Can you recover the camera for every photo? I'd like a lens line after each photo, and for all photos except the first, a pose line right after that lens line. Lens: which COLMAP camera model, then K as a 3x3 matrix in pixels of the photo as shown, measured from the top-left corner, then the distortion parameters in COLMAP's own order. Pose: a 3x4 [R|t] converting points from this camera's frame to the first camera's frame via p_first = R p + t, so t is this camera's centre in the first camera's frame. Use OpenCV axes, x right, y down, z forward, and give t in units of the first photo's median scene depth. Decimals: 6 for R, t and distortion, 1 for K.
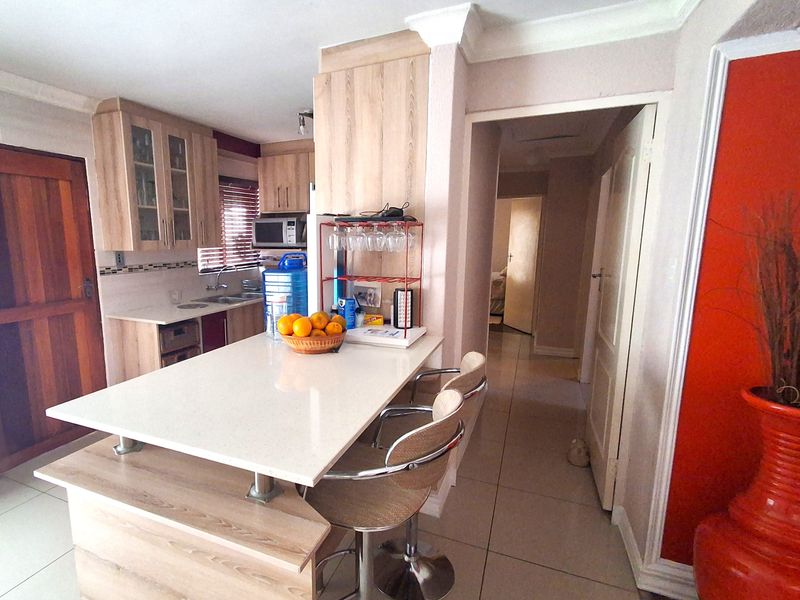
lens RADIAL K [[426.4, 0, 339.0], [0, 426.4, 309.3], [0, 0, 1]] dist [0.000956, 0.000314]
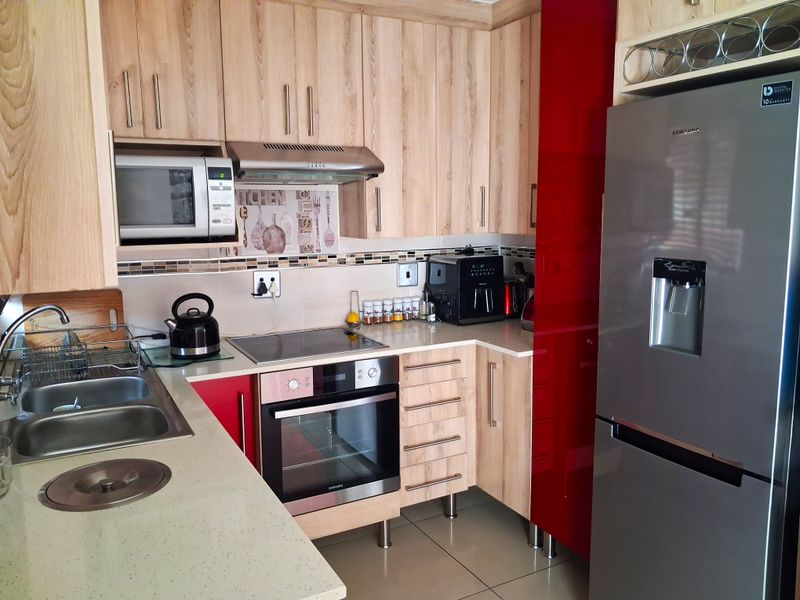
lens RADIAL K [[626.9, 0, 397.0], [0, 626.9, 296.8], [0, 0, 1]] dist [0.098003, -0.191333]
pose [[0.602832, -0.113249, 0.789790, -0.536687], [0.141845, 0.989319, 0.033592, -0.105923], [-0.785158, 0.091777, 0.612457, 0.636160]]
